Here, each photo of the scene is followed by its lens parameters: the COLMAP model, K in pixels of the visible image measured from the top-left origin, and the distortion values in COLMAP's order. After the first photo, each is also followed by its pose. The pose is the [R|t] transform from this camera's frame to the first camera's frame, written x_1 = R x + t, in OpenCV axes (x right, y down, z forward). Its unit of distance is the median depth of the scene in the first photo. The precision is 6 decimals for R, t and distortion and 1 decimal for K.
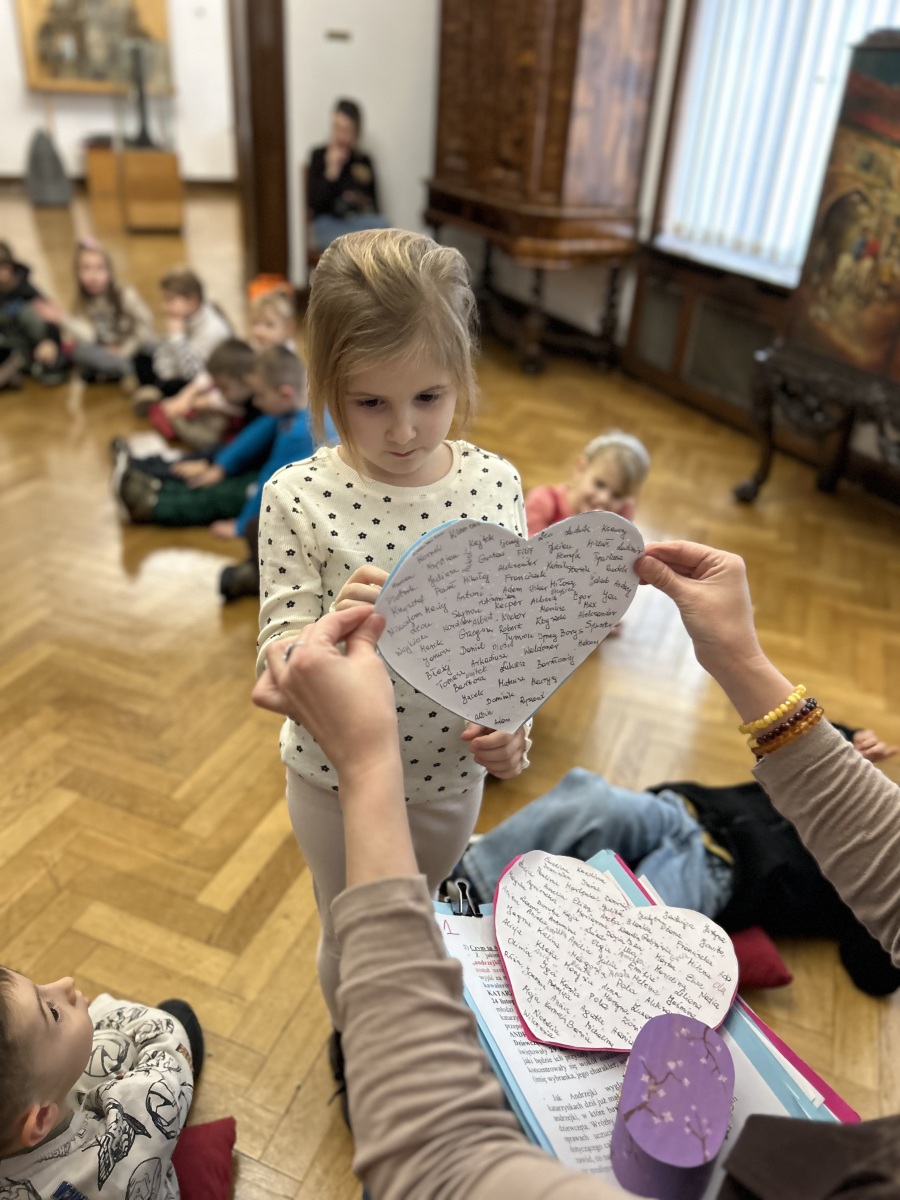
lens RADIAL K [[895.6, 0, 444.7], [0, 895.6, 602.1], [0, 0, 1]] dist [0.012209, -0.009510]
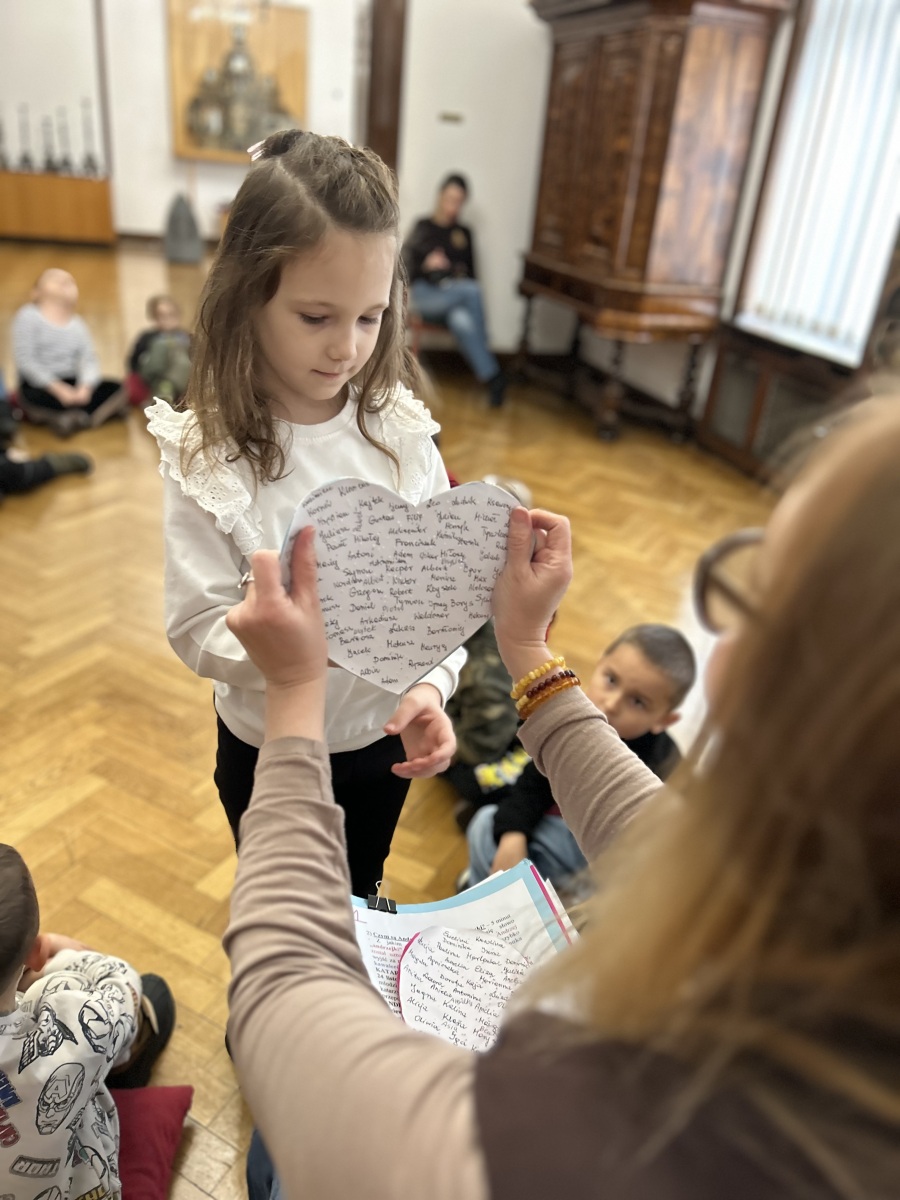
lens RADIAL K [[901.4, 0, 457.7], [0, 901.4, 605.4], [0, 0, 1]] dist [0.013088, -0.012326]
pose [[0.992182, 0.084312, -0.092010, 0.090669], [-0.090827, 0.993469, -0.069069, 0.043696], [0.085586, 0.076886, 0.993360, -0.049916]]
